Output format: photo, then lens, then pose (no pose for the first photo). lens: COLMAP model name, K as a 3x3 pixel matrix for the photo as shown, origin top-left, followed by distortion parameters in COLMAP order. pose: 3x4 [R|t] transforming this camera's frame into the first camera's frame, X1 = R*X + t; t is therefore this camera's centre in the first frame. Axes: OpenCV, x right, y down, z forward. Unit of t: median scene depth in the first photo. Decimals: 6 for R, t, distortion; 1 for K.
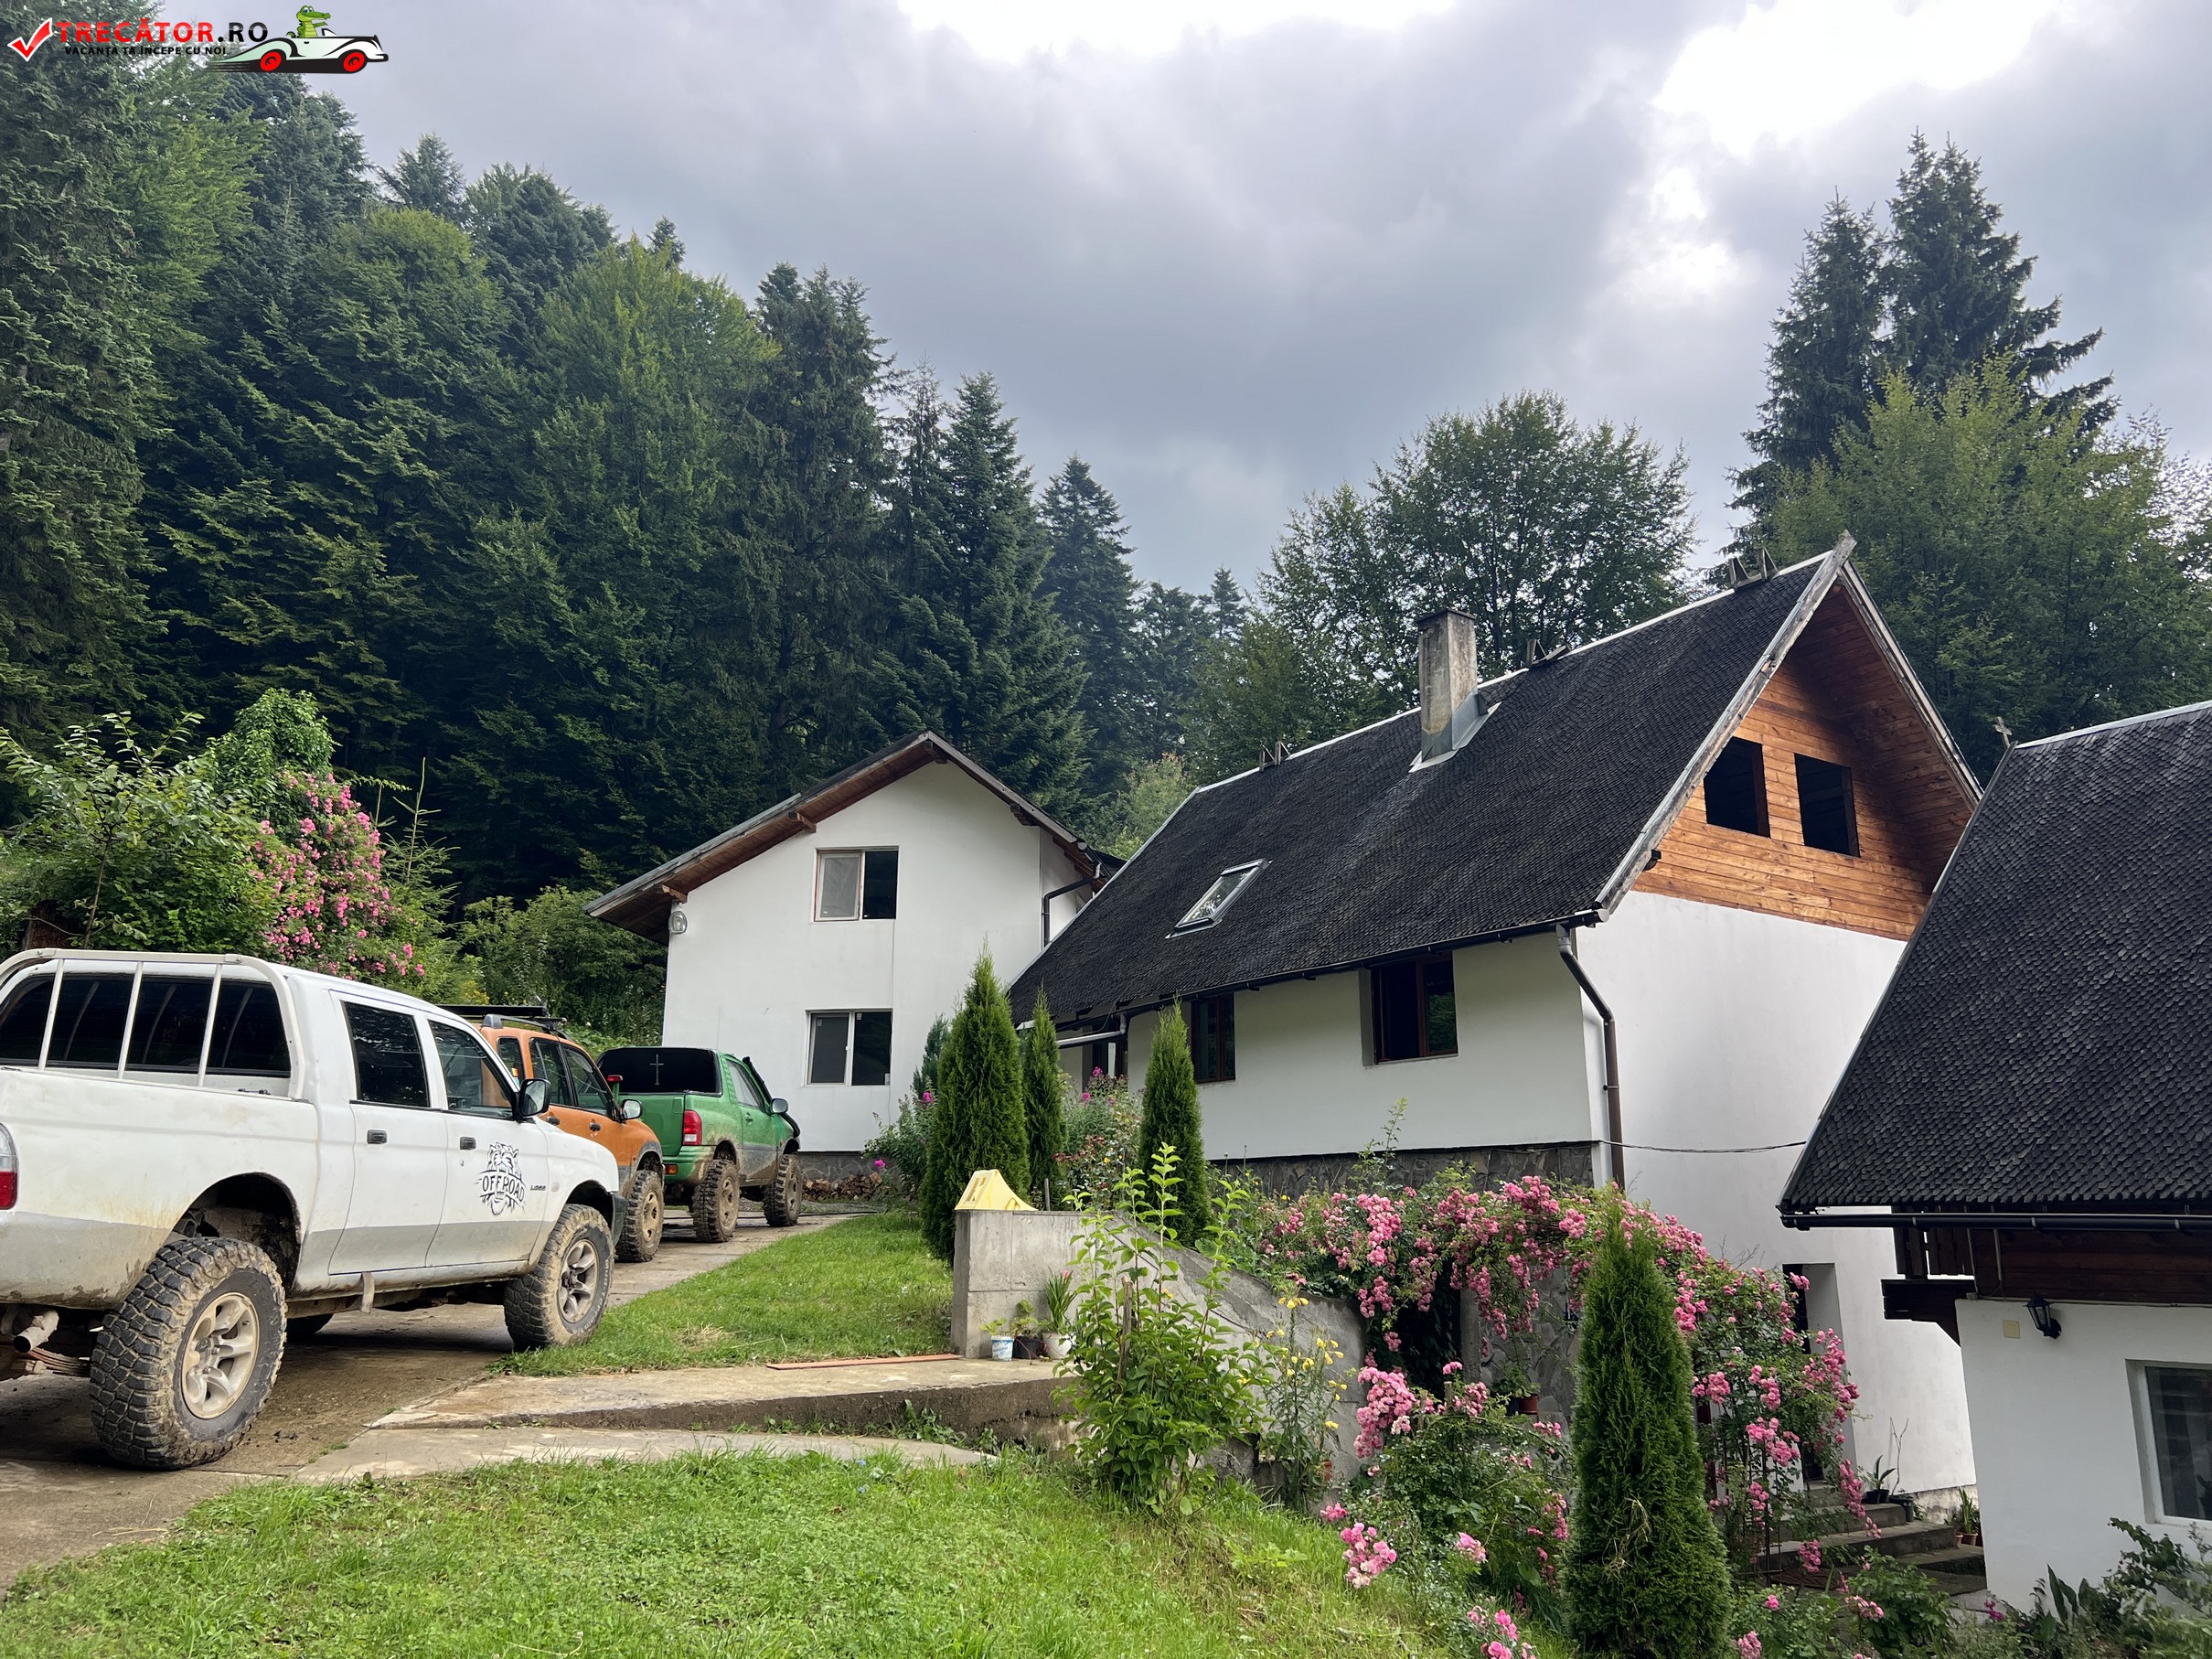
lens RADIAL K [[1624.9, 0, 1129.8], [0, 1624.9, 816.7], [0, 0, 1]] dist [0.001417, -0.007708]
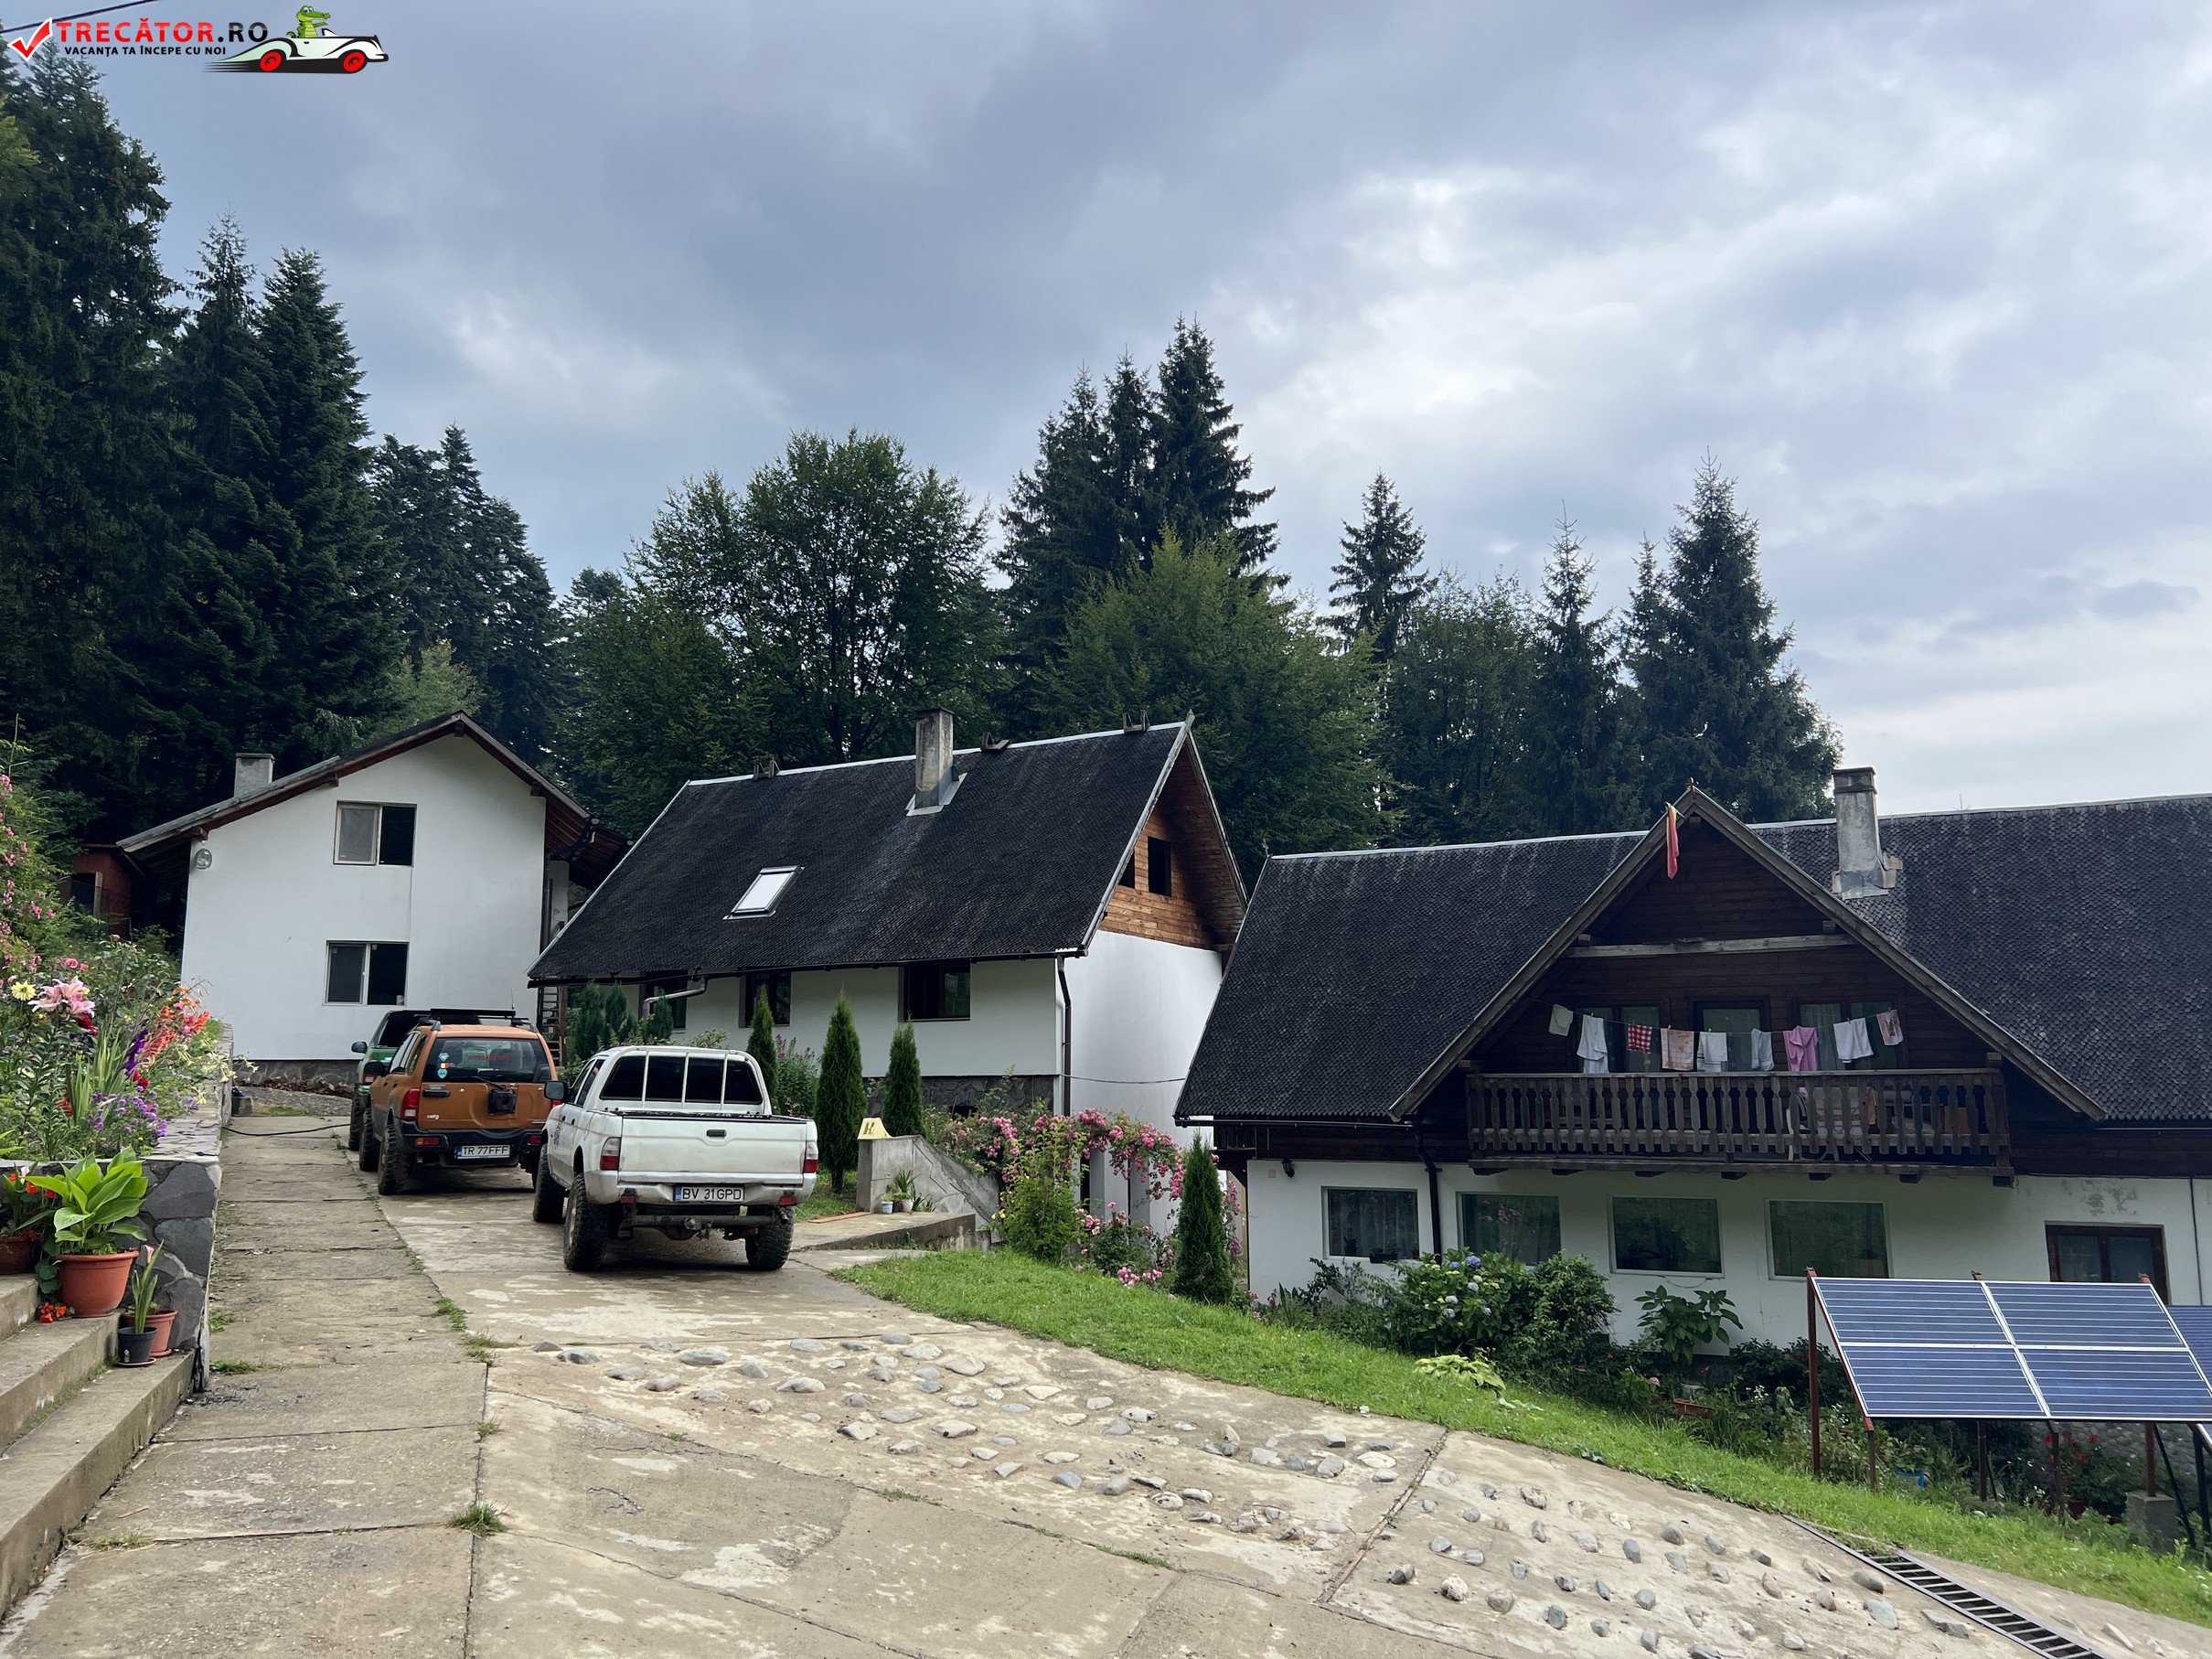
lens RADIAL K [[1622.3, 0, 1097.7], [0, 1622.3, 773.2], [0, 0, 1]] dist [0.038149, -0.000853]
pose [[0.869930, 0.075580, 0.487349, -0.400138], [-0.108173, 0.993365, 0.039035, -0.142494], [-0.481166, -0.086676, 0.872334, -0.378301]]
